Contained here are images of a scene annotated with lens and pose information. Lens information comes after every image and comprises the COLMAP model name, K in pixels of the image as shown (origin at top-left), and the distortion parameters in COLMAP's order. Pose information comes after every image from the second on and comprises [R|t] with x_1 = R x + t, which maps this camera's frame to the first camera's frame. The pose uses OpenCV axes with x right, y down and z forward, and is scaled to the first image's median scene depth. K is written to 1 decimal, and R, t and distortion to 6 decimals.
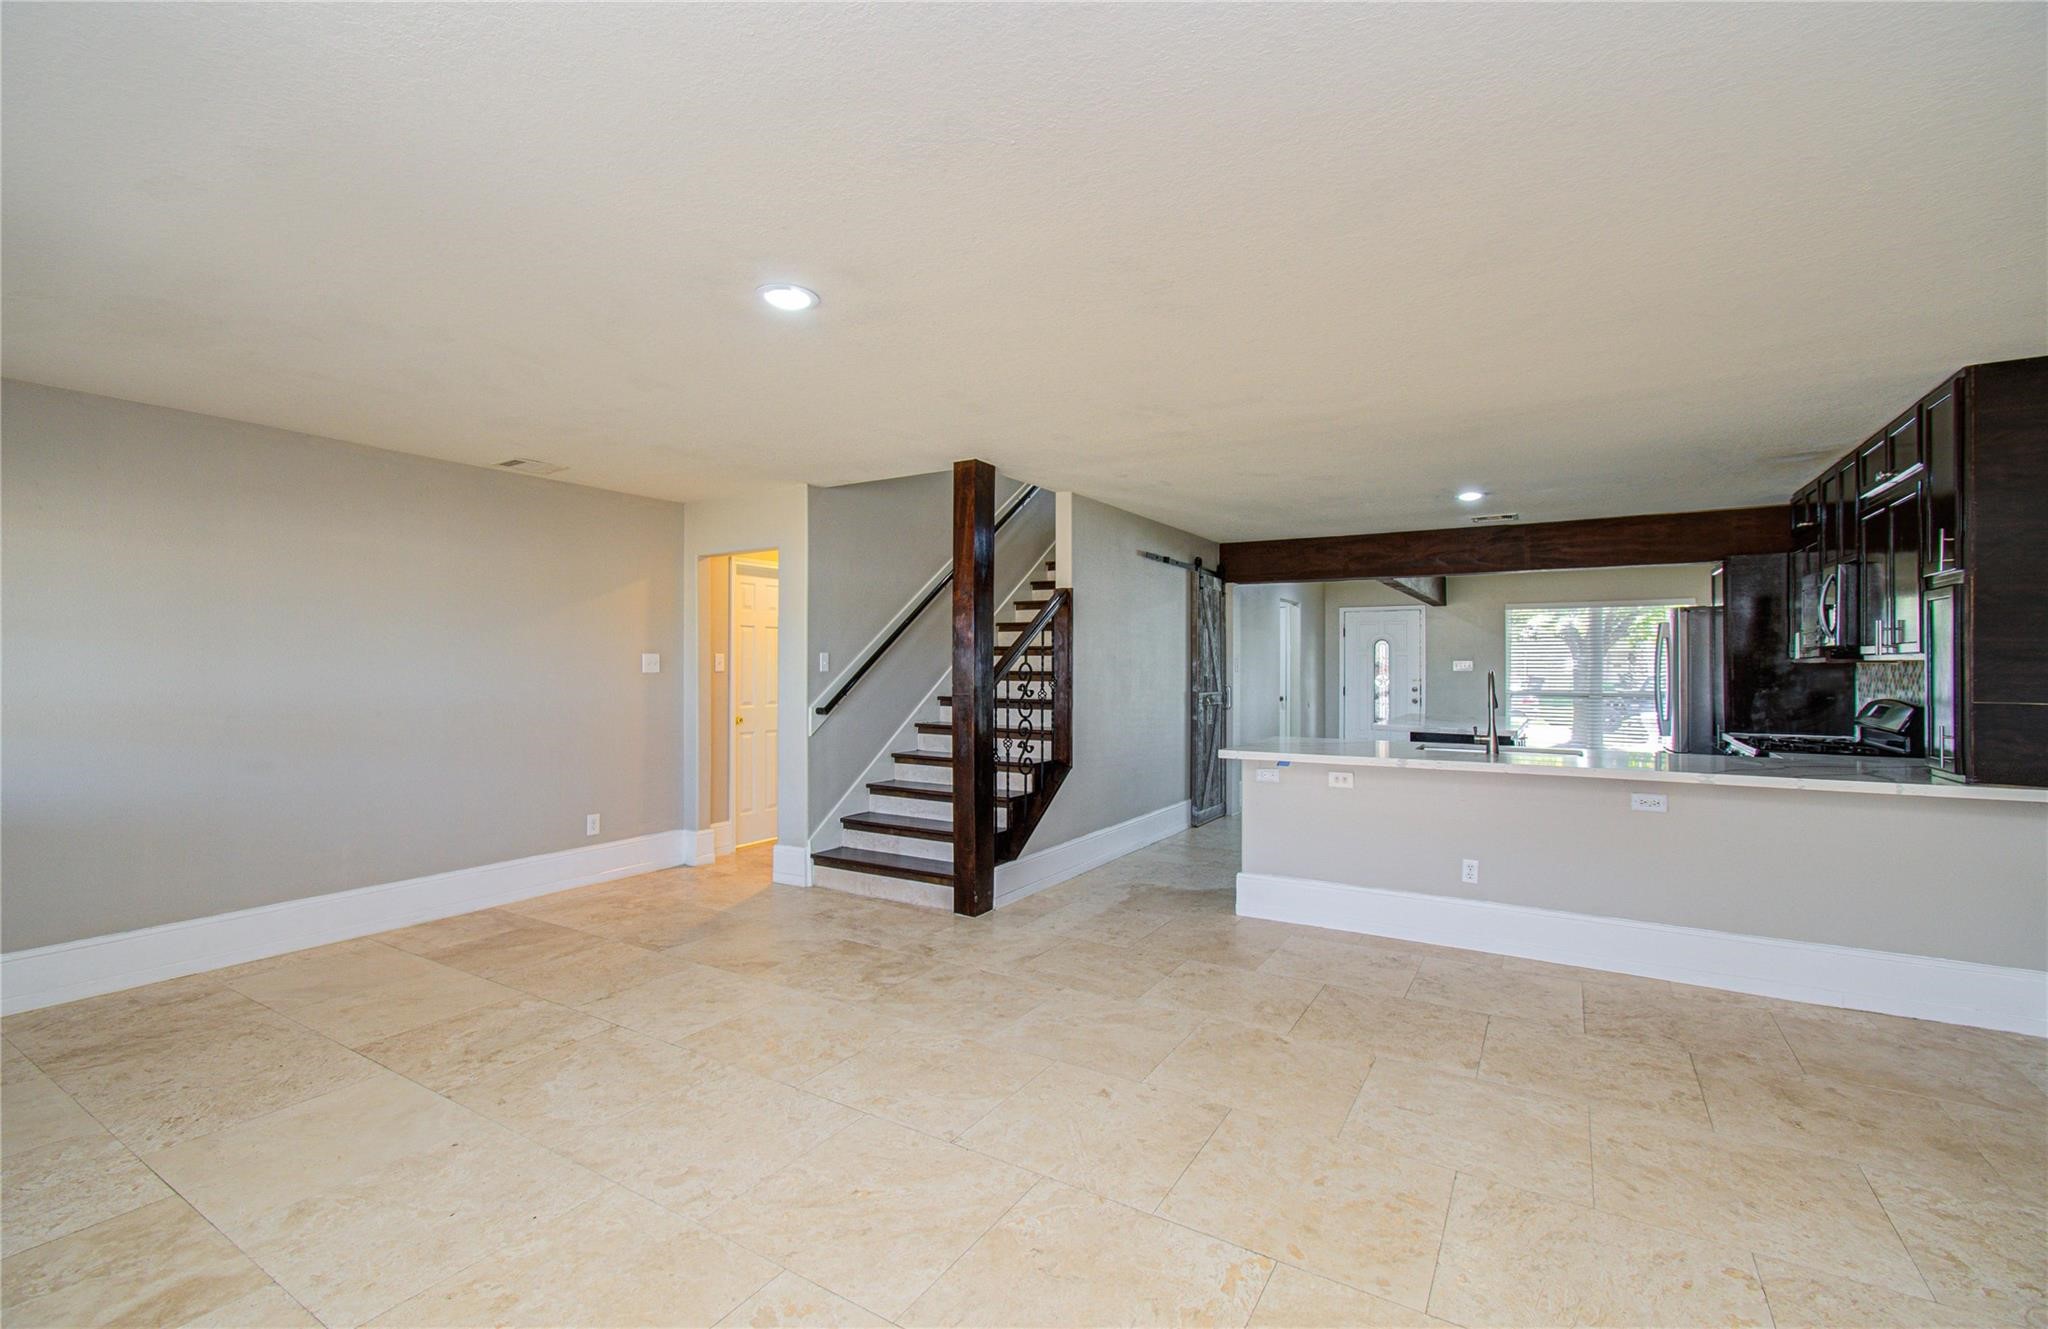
lens RADIAL K [[886.6, 0, 1015.9], [0, 886.6, 660.0], [0, 0, 1]] dist [-0.006030, 0.002060]
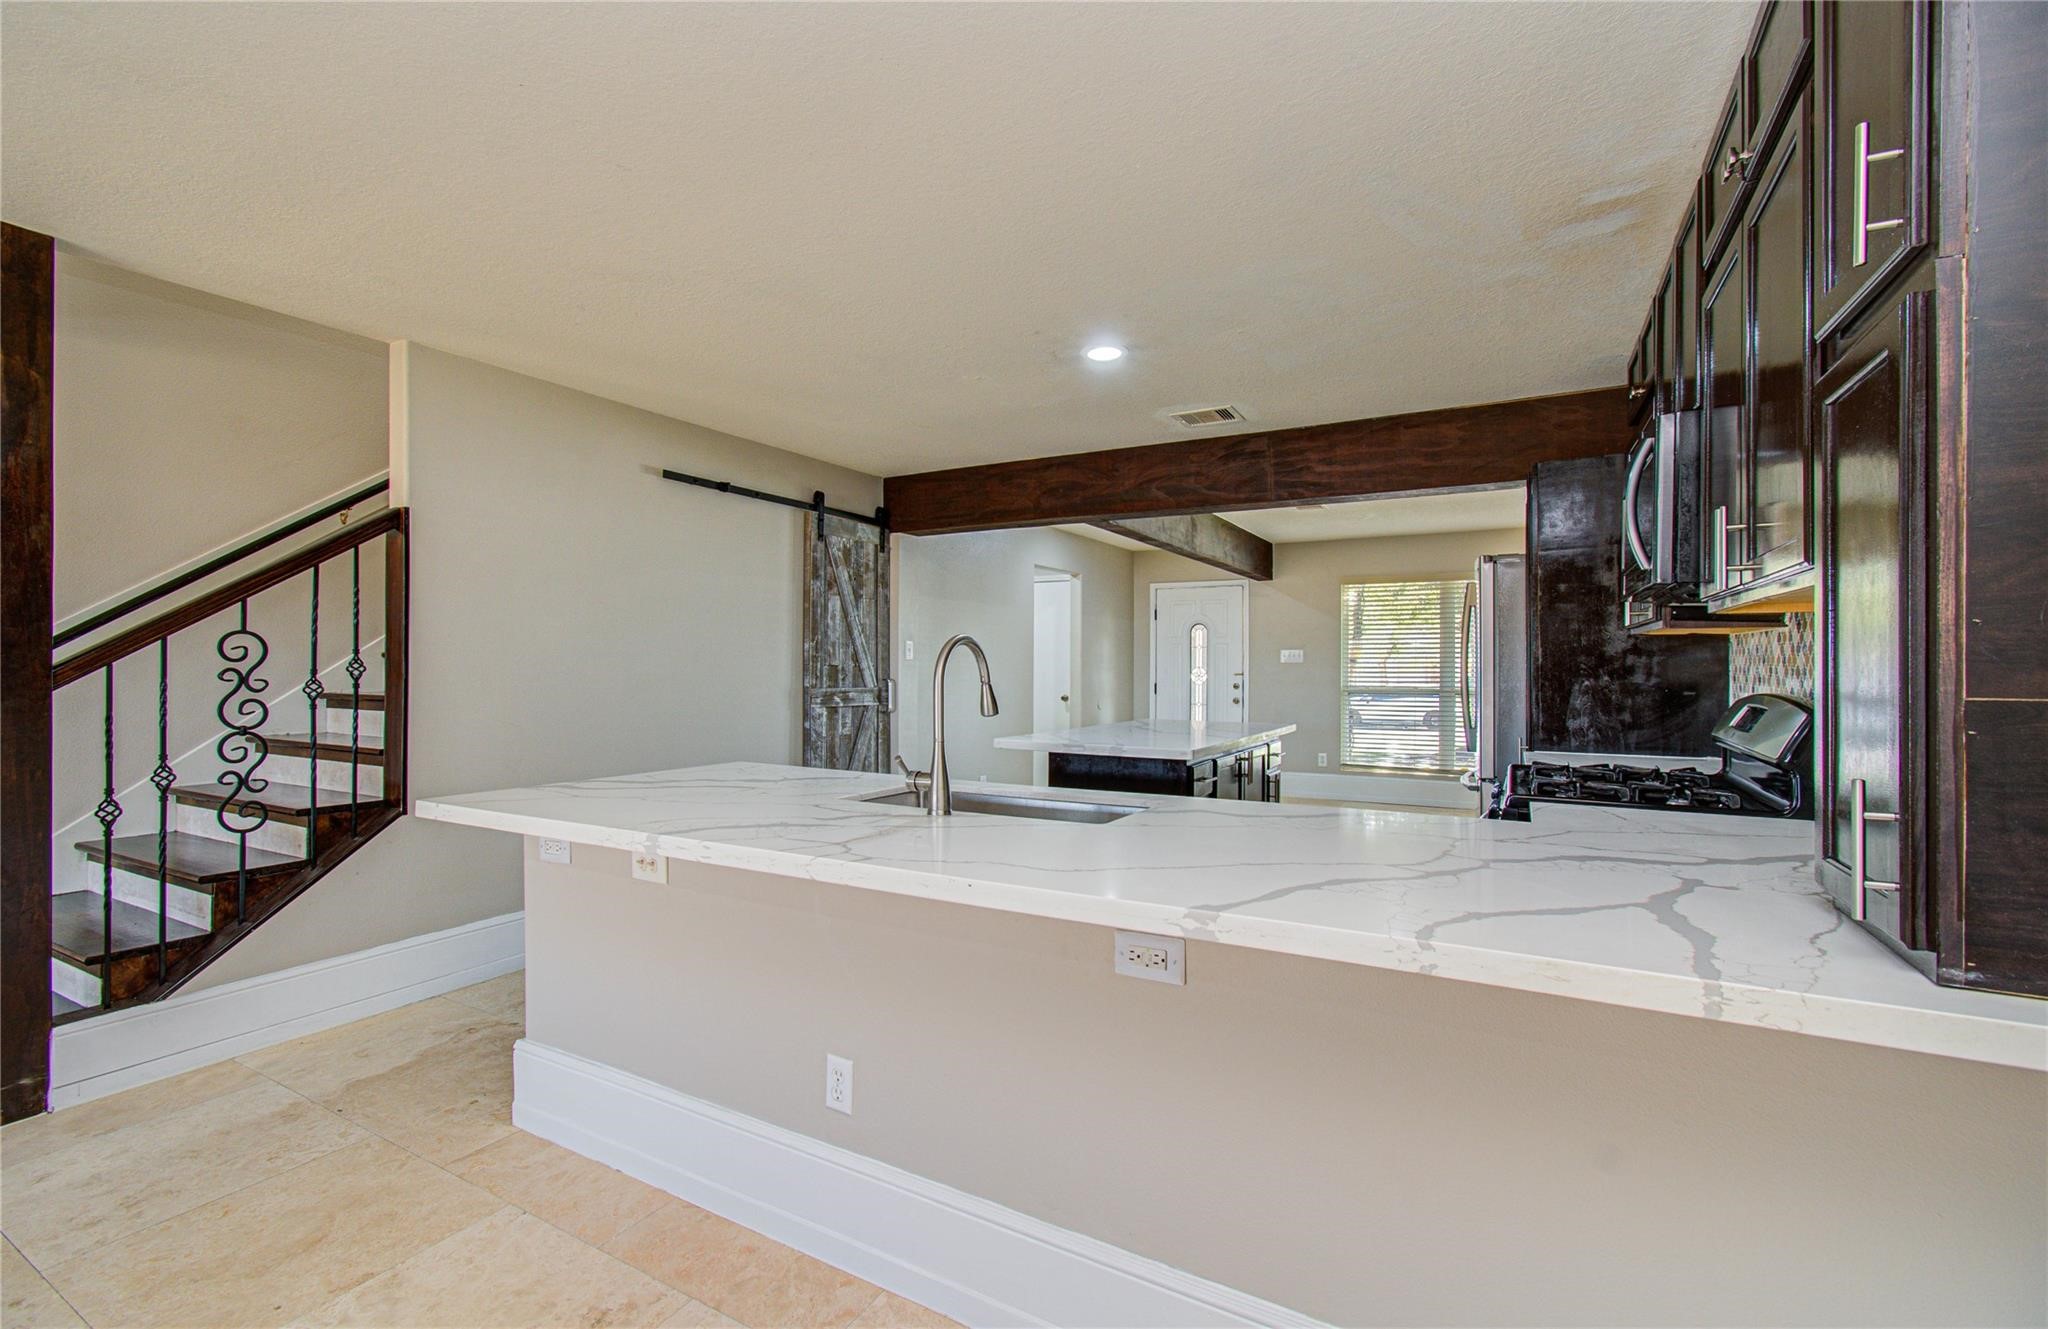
lens RADIAL K [[886.6, 0, 1014.9], [0, 886.6, 664.6], [0, 0, 1]] dist [-0.006030, 0.002060]
pose [[0.999322, -0.000534, 0.036818, 0.514652], [0.000343, 0.999986, 0.005205, 0.023601], [-0.036820, -0.005188, 0.999308, 0.487540]]
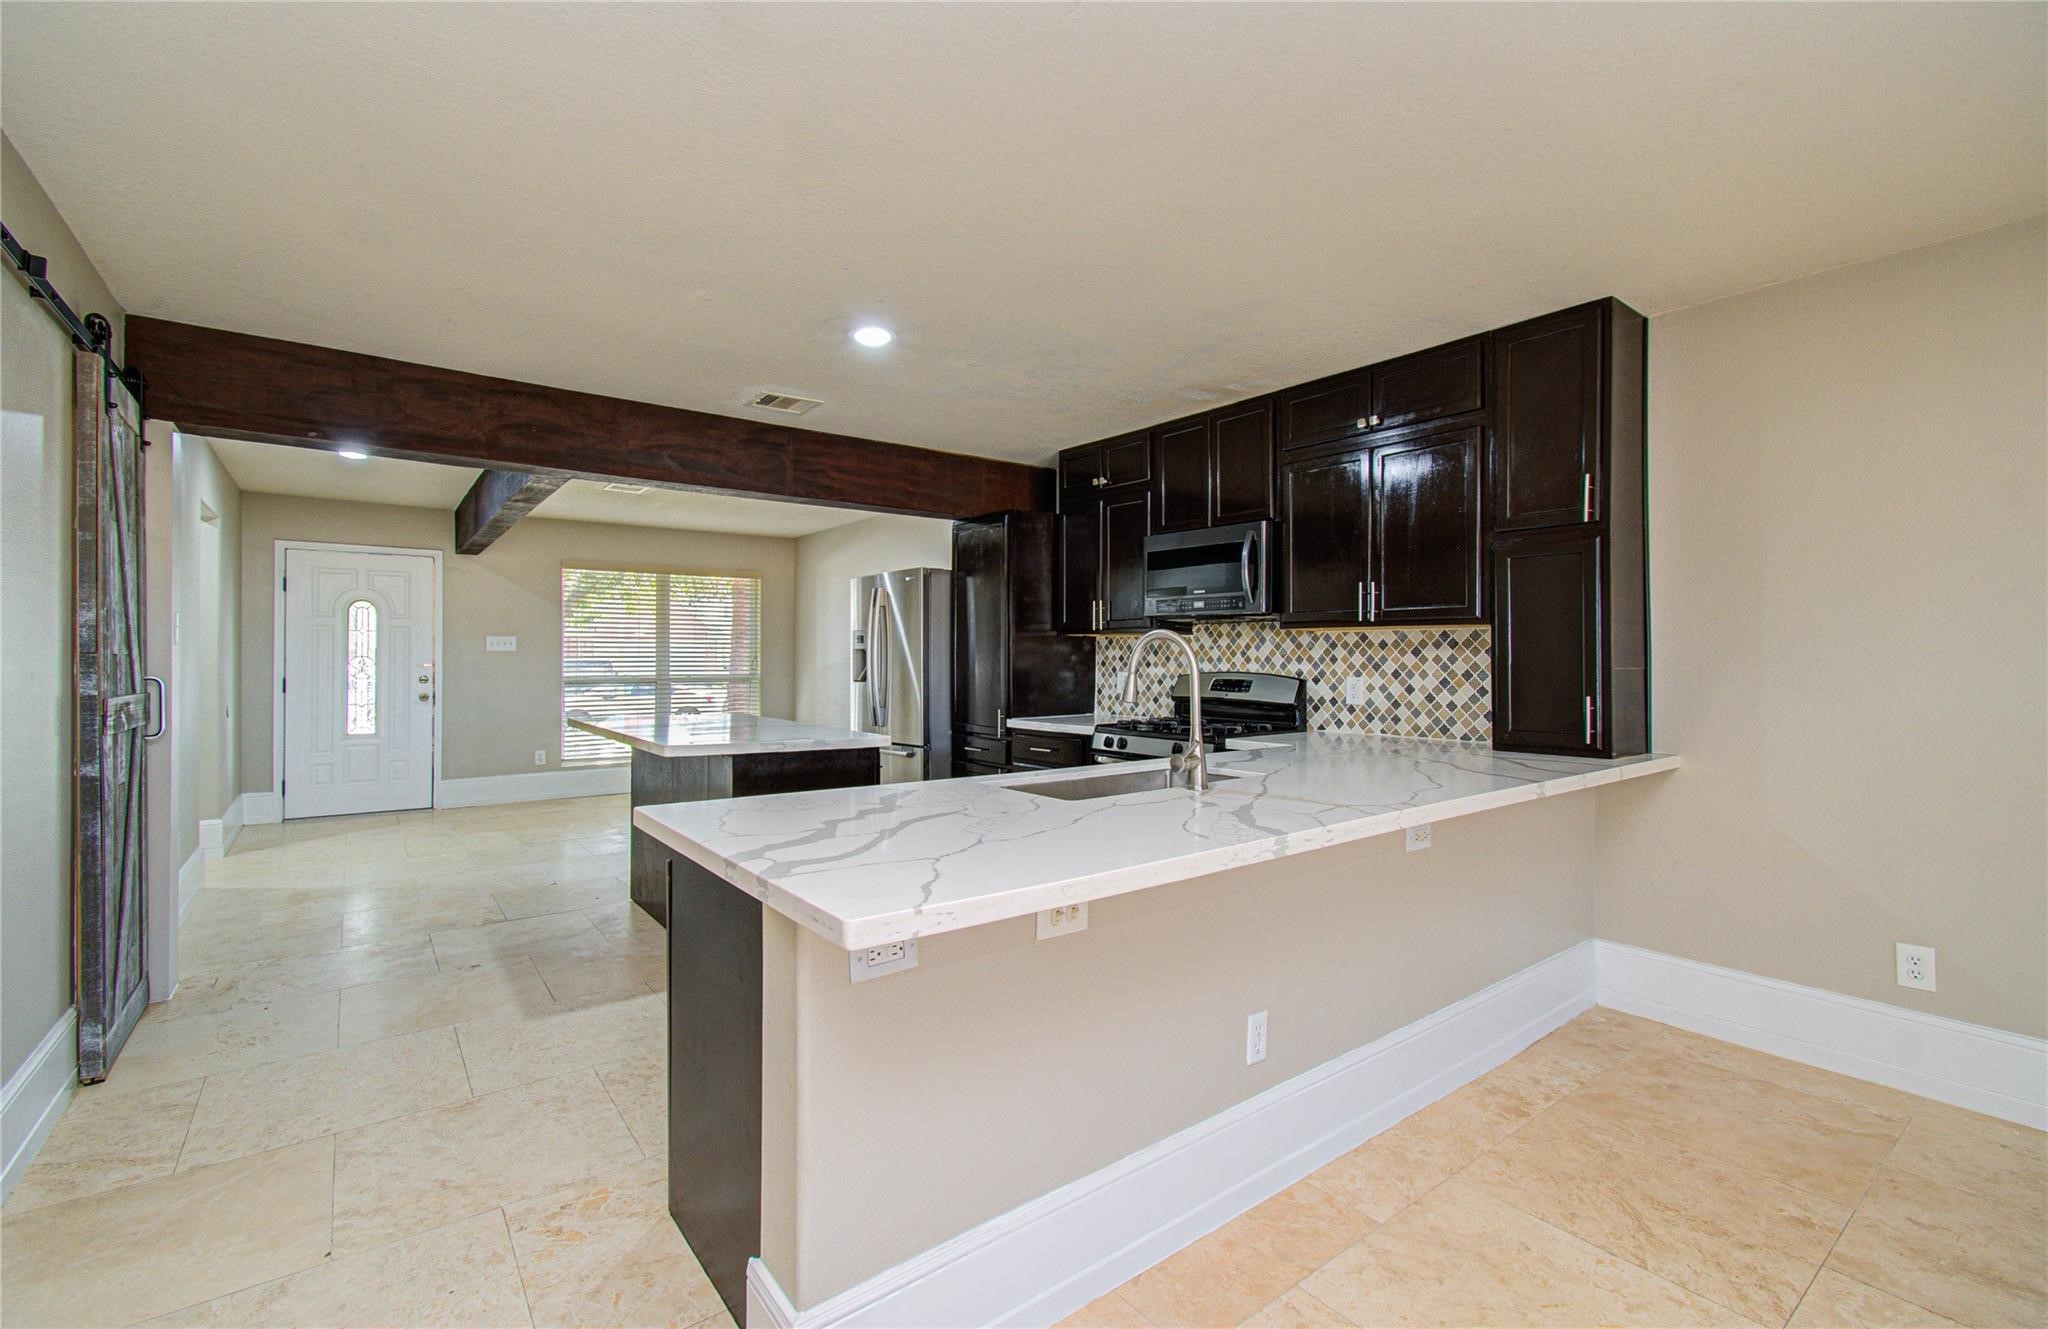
lens RADIAL K [[886.6, 0, 1024.5], [0, 886.6, 659.2], [0, 0, 1]] dist [-0.006030, 0.002060]
pose [[0.358886, -0.005013, 0.933368, 0.011486], [-0.007538, 0.999937, 0.008269, 0.023282], [-0.933351, -0.010004, 0.358826, 0.830929]]
